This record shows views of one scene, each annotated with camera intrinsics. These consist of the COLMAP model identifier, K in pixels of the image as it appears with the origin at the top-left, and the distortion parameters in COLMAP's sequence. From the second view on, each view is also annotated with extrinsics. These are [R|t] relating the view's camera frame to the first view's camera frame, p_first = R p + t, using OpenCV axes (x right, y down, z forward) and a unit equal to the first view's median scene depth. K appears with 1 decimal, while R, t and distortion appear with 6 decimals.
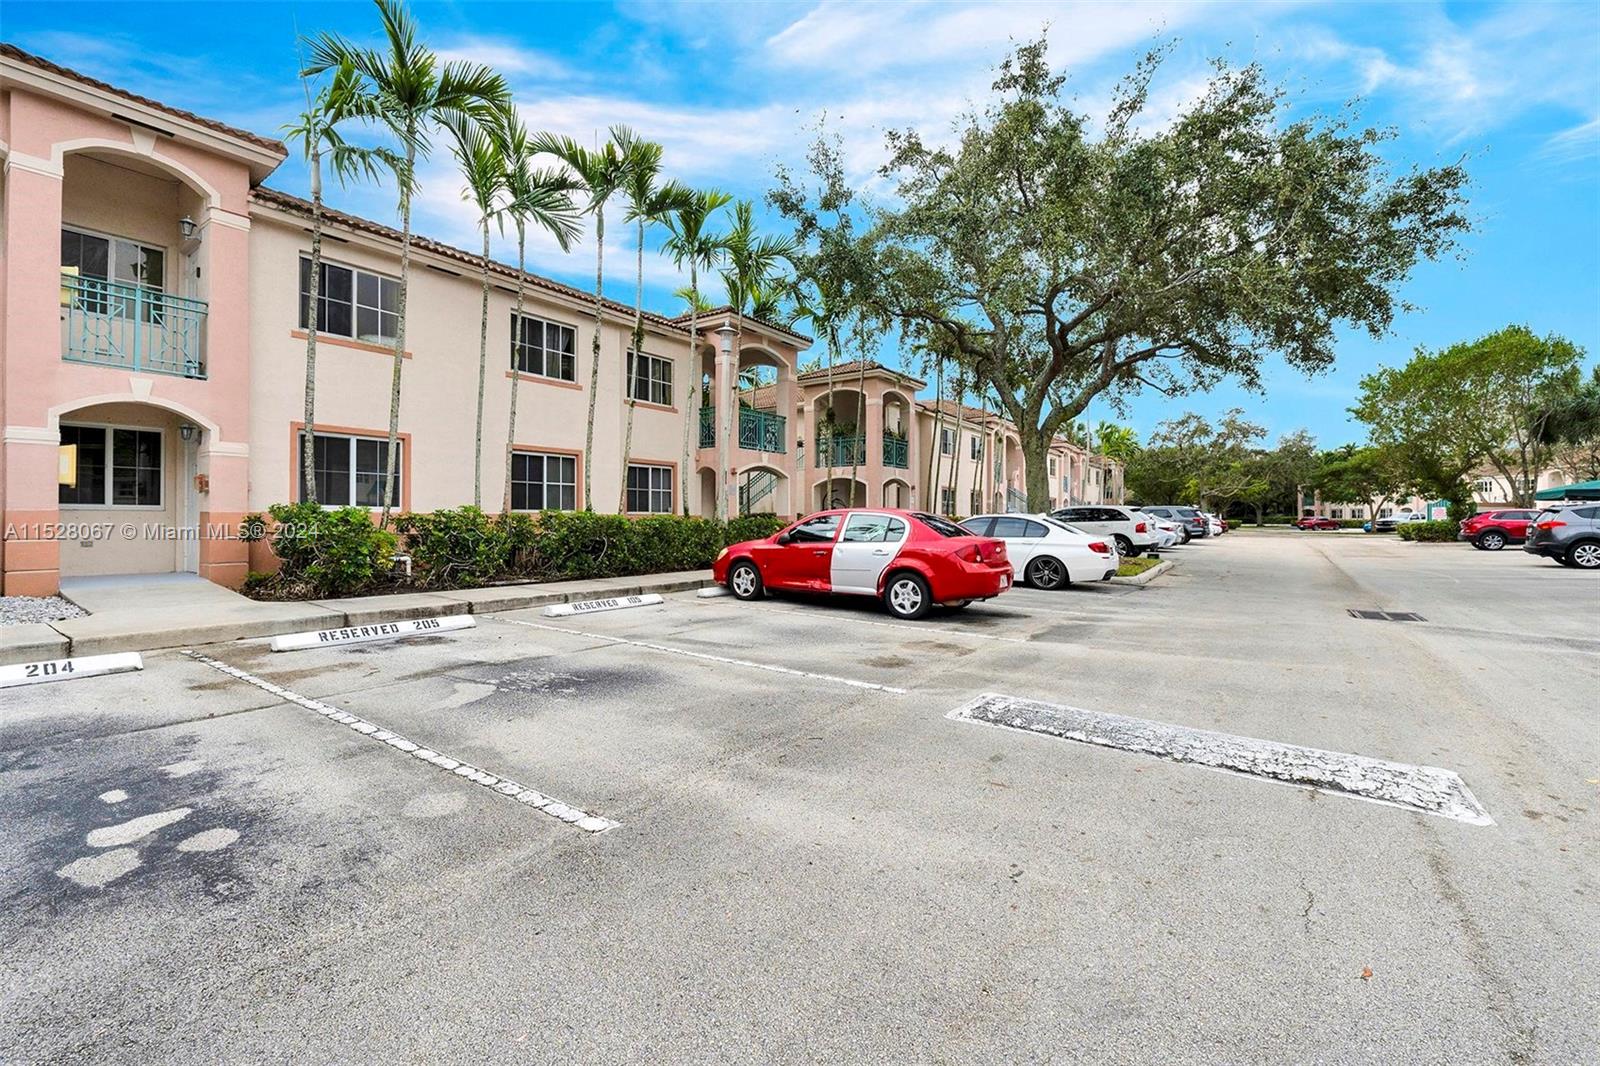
lens RADIAL K [[702.5, 0, 790.5], [0, 702.5, 520.9], [0, 0, 1]] dist [-0.002507, -0.000679]
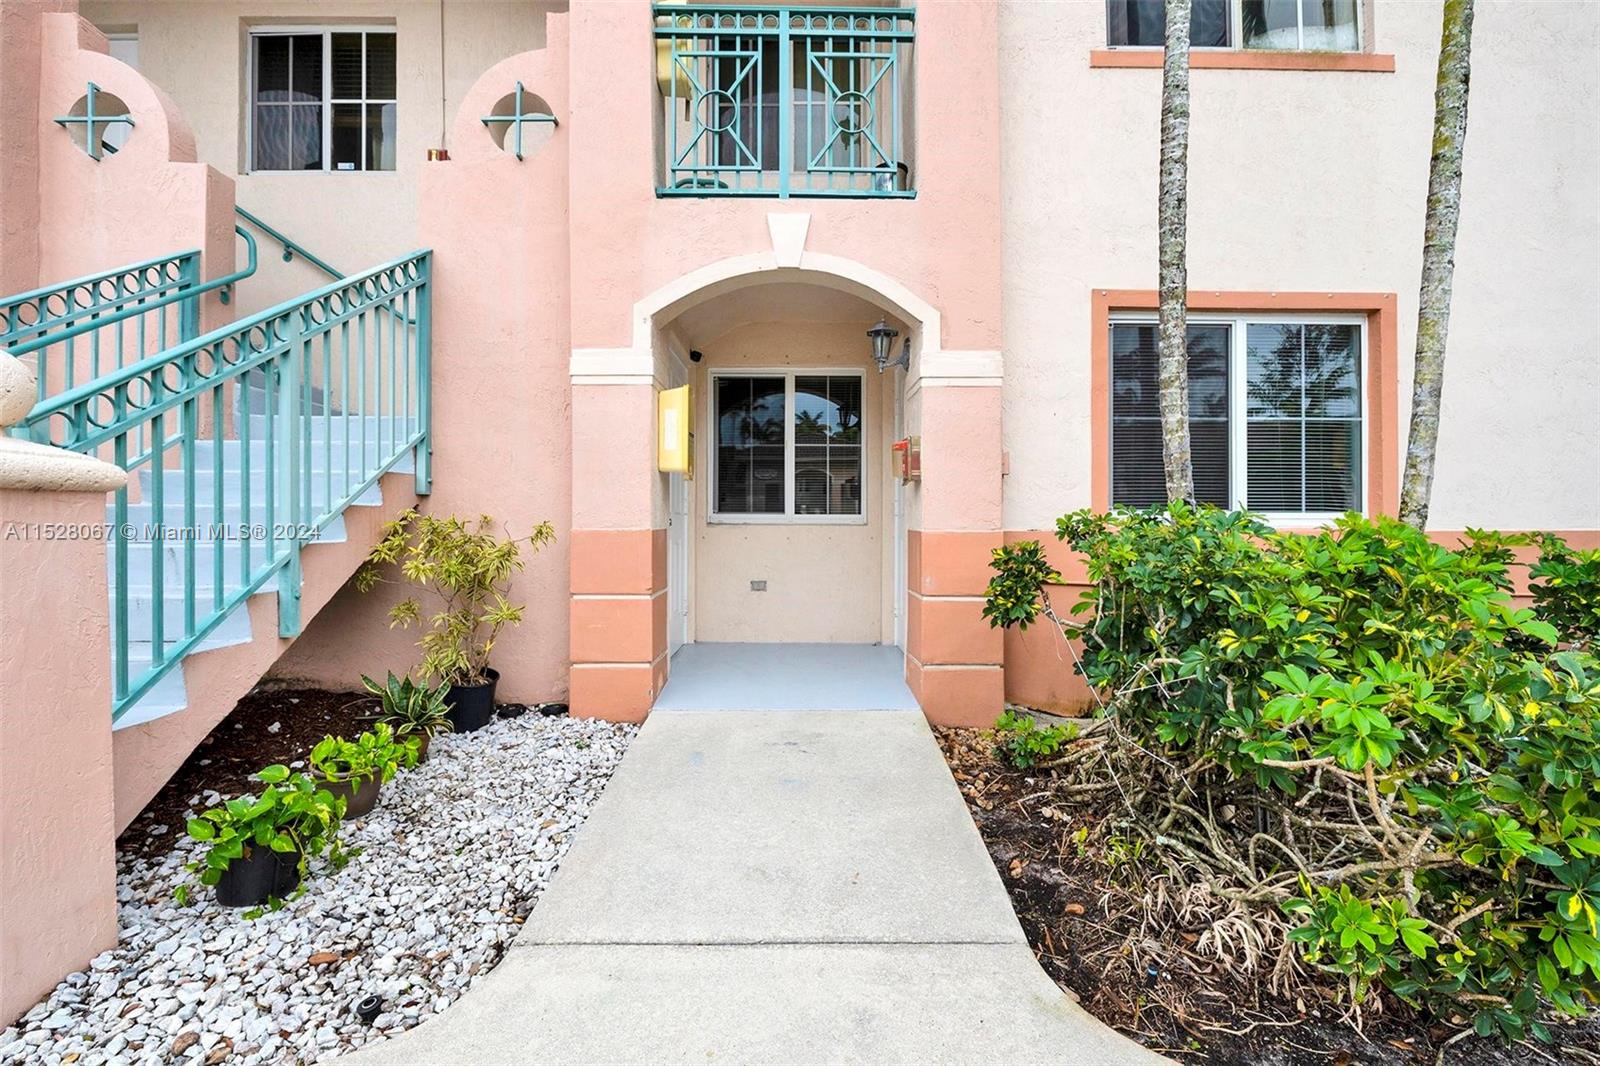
lens RADIAL K [[672.9, 0, 800.0], [0, 672.9, 533.0], [0, 0, 1]] dist [-0.016384, -0.000349]
pose [[0.589302, 0.012739, -0.807812, -0.560014], [0.006261, 0.999774, 0.020334, -0.019748], [0.807888, -0.017040, 0.589089, 0.717975]]
